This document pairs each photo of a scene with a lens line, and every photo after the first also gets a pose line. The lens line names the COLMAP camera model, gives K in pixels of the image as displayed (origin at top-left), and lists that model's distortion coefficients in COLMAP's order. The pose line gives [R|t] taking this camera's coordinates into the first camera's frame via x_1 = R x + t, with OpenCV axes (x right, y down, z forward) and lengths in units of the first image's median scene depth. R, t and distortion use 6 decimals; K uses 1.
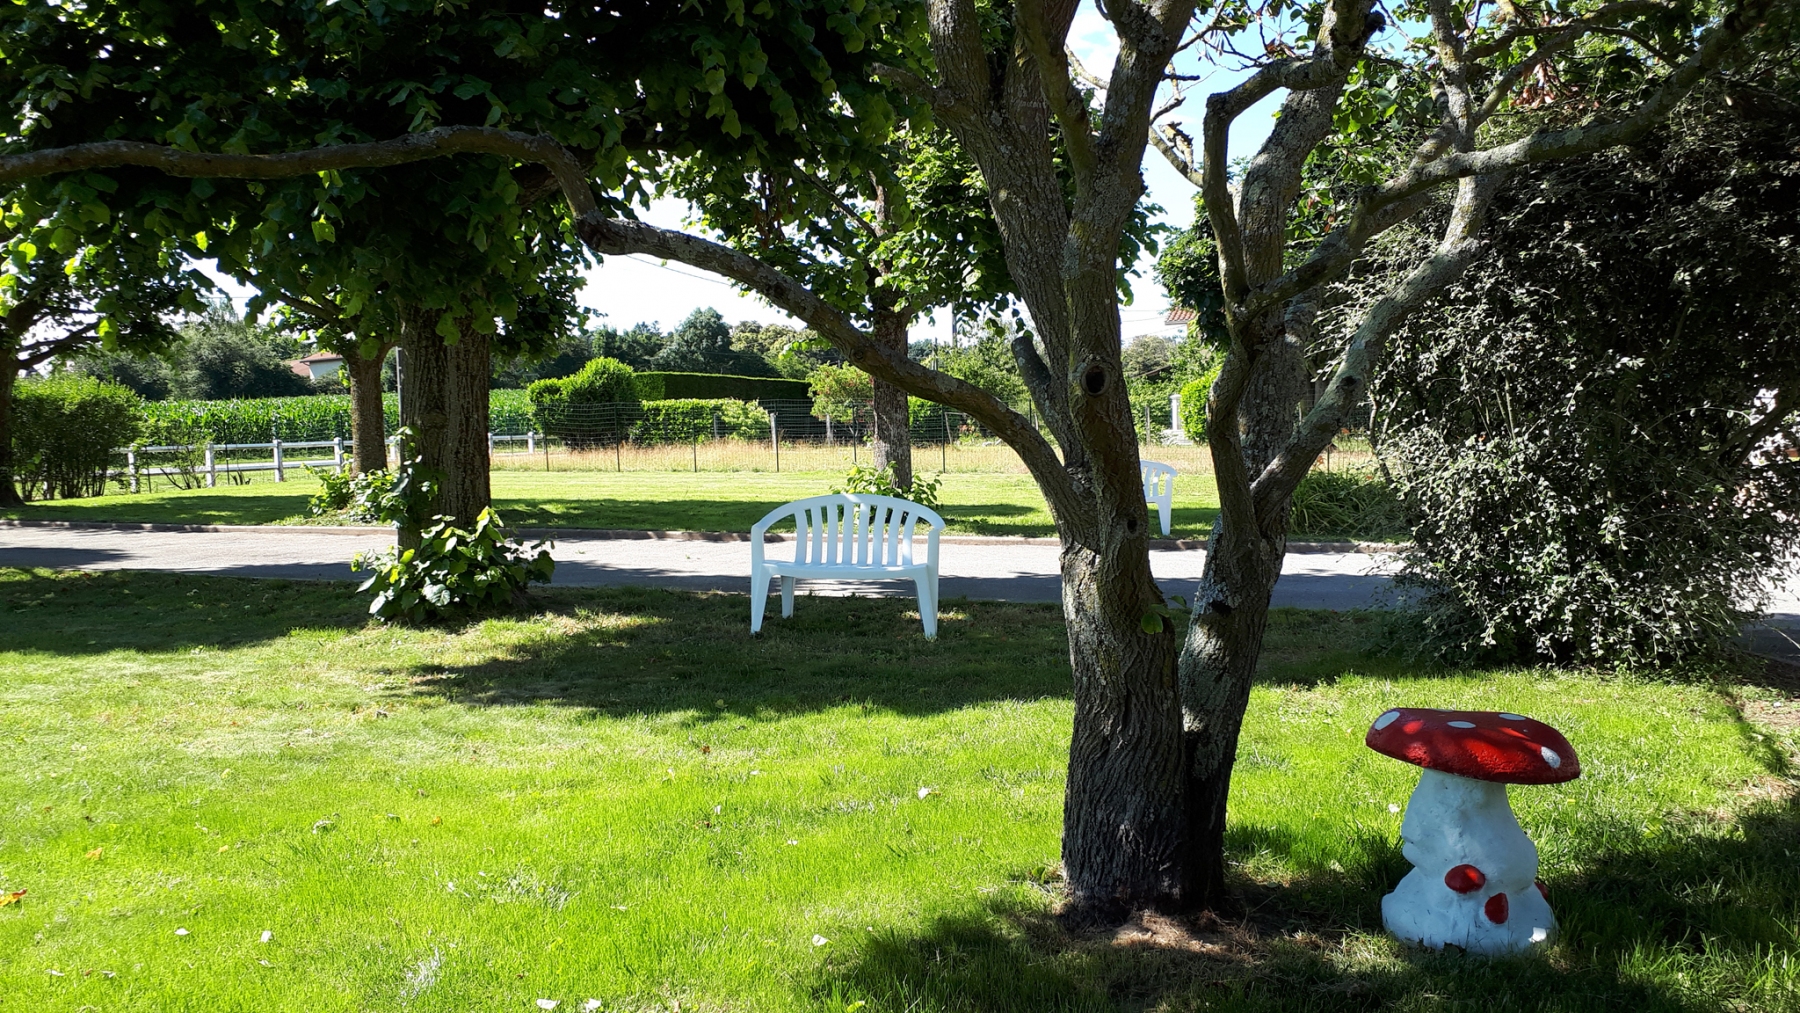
lens RADIAL K [[1432.6, 0, 893.3], [0, 1432.6, 507.1], [0, 0, 1]] dist [0.051466, -0.076238]
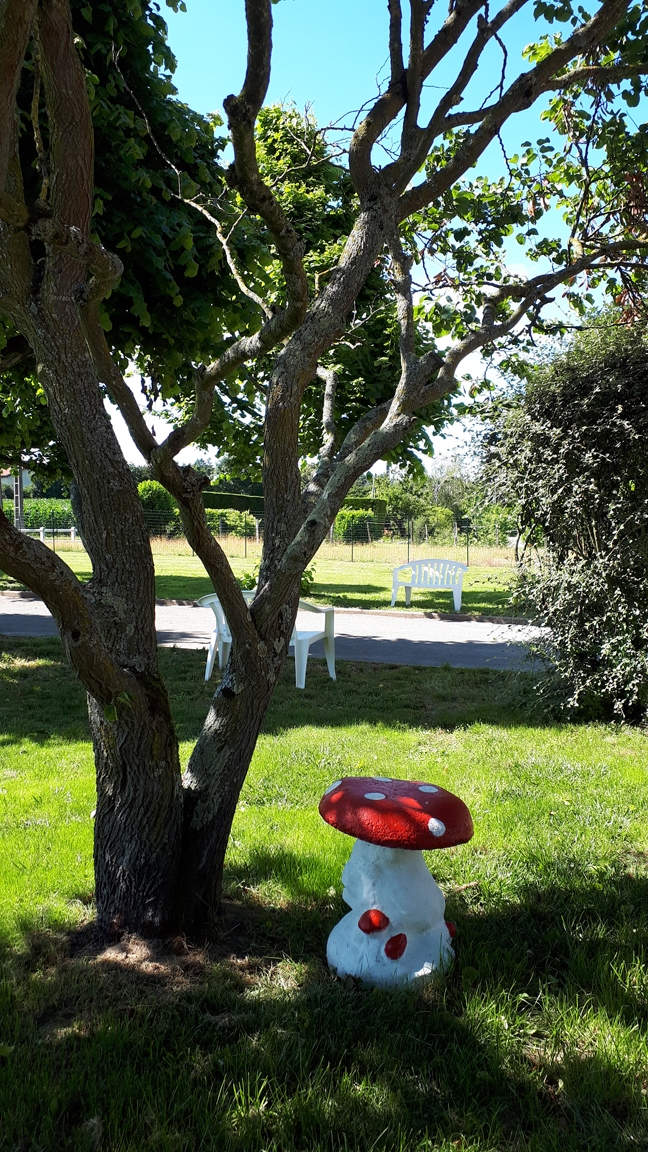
lens RADIAL K [[916.9, 0, 327.0], [0, 916.9, 578.1], [0, 0, 1]] dist [0.051466, -0.076238]
pose [[0.999304, 0.030475, -0.021521, 0.206400], [-0.030536, 0.999531, -0.002516, -0.021533], [0.021434, 0.003172, 0.999765, 0.110420]]
